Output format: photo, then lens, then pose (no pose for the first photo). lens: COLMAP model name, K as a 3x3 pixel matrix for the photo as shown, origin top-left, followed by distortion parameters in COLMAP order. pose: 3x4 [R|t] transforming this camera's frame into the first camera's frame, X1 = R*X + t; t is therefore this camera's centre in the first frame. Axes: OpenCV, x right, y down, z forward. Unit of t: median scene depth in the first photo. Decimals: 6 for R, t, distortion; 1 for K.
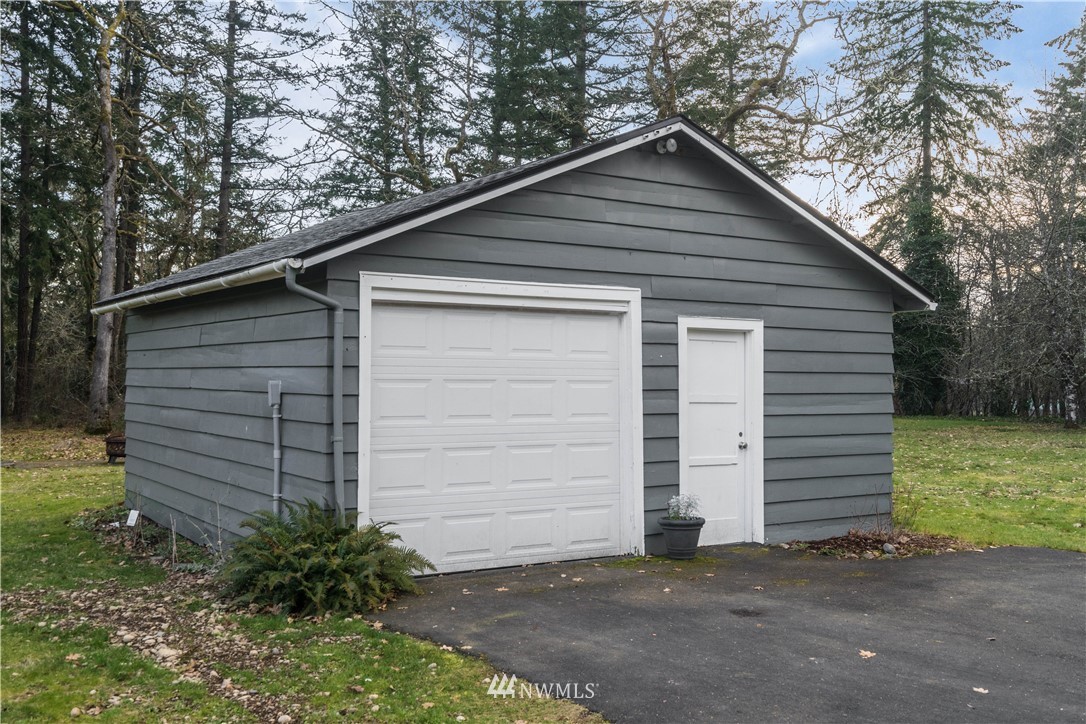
lens RADIAL K [[1084.1, 0, 543.0], [0, 1084.1, 362.0], [0, 0, 1]] dist [-0.012291, 0.000494]
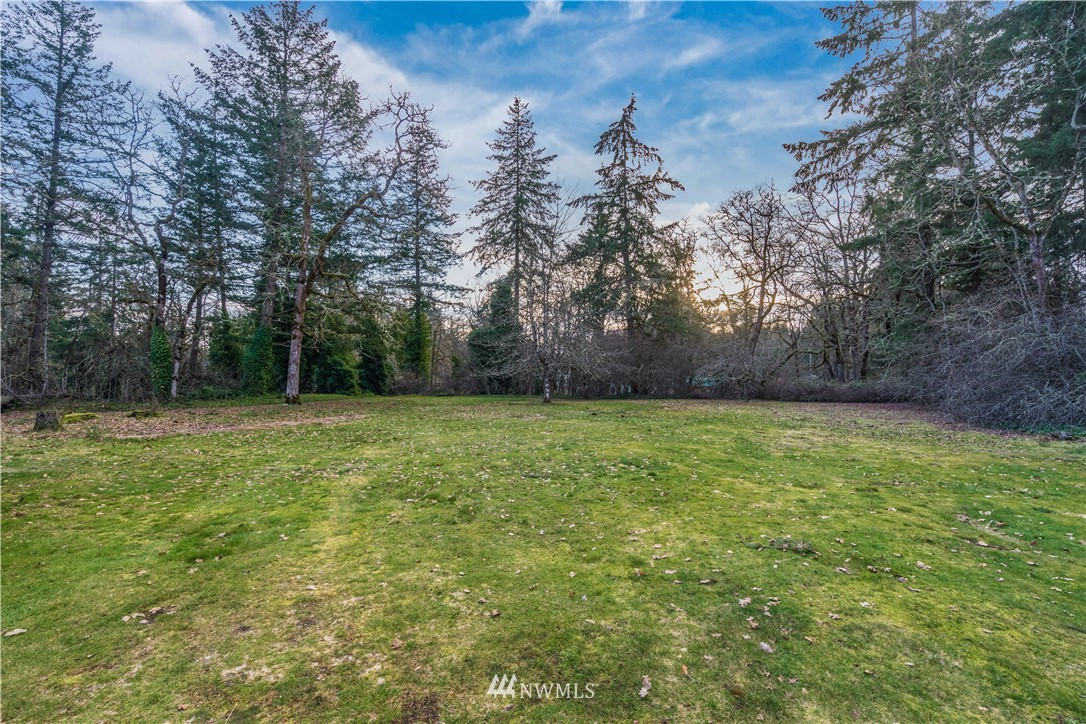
lens RADIAL K [[518.8, 0, 565.7], [0, 518.8, 358.4], [0, 0, 1]] dist [0.002631, 0.000556]
pose [[0.944401, 0.008603, 0.328683, 0.135619], [-0.002898, 0.999837, -0.017843, 0.001661], [-0.328783, 0.015898, 0.944272, 0.100400]]
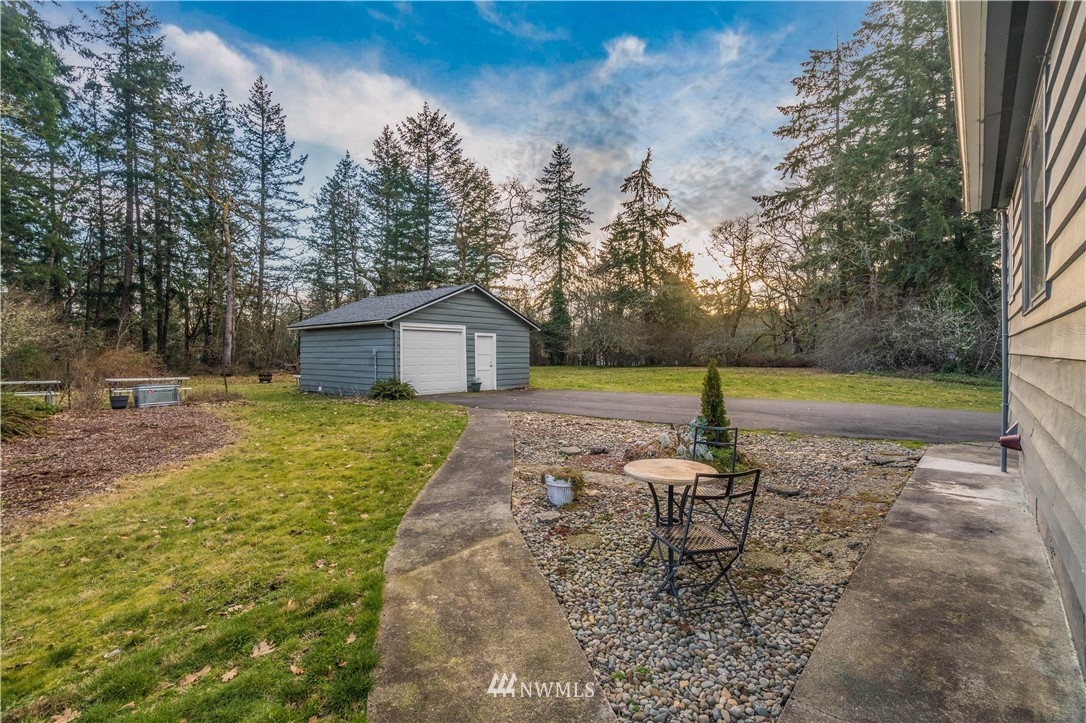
lens RADIAL K [[504.2, 0, 543.0], [0, 504.2, 361.5], [0, 0, 1]] dist [0.000611, -0.000054]
pose [[0.959962, -0.012834, 0.279834, -0.029838], [0.005086, 0.999584, 0.028394, 0.002432], [-0.280082, -0.025834, 0.959628, -0.164675]]
